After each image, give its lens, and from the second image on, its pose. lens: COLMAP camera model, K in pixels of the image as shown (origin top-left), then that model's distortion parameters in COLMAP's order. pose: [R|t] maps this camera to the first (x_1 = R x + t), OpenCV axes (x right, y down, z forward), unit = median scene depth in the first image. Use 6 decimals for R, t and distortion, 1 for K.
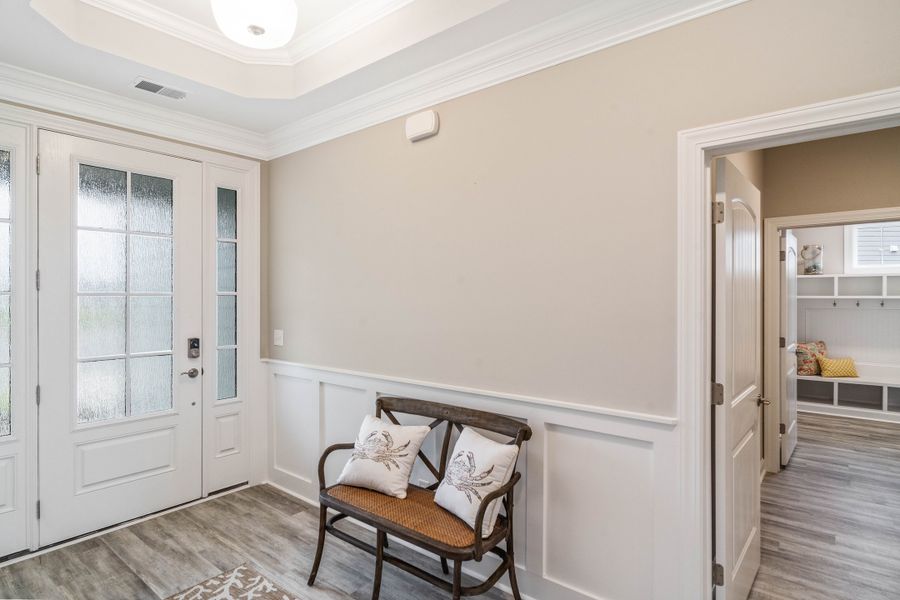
lens RADIAL K [[481.1, 0, 453.3], [0, 481.1, 299.3], [0, 0, 1]] dist [0.004153, 0.002535]
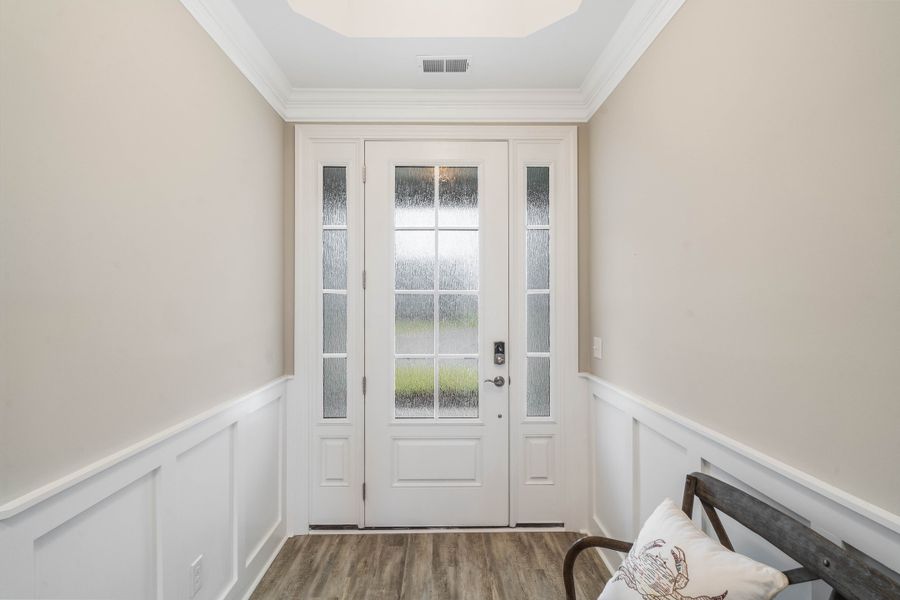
lens RADIAL K [[481.1, 0, 444.1], [0, 481.1, 298.2], [0, 0, 1]] dist [0.004153, 0.002535]
pose [[0.643322, -0.005010, -0.765579, 0.074278], [-0.000561, 0.999975, -0.007015, 0.007484], [0.765595, 0.004942, 0.643303, 0.374829]]
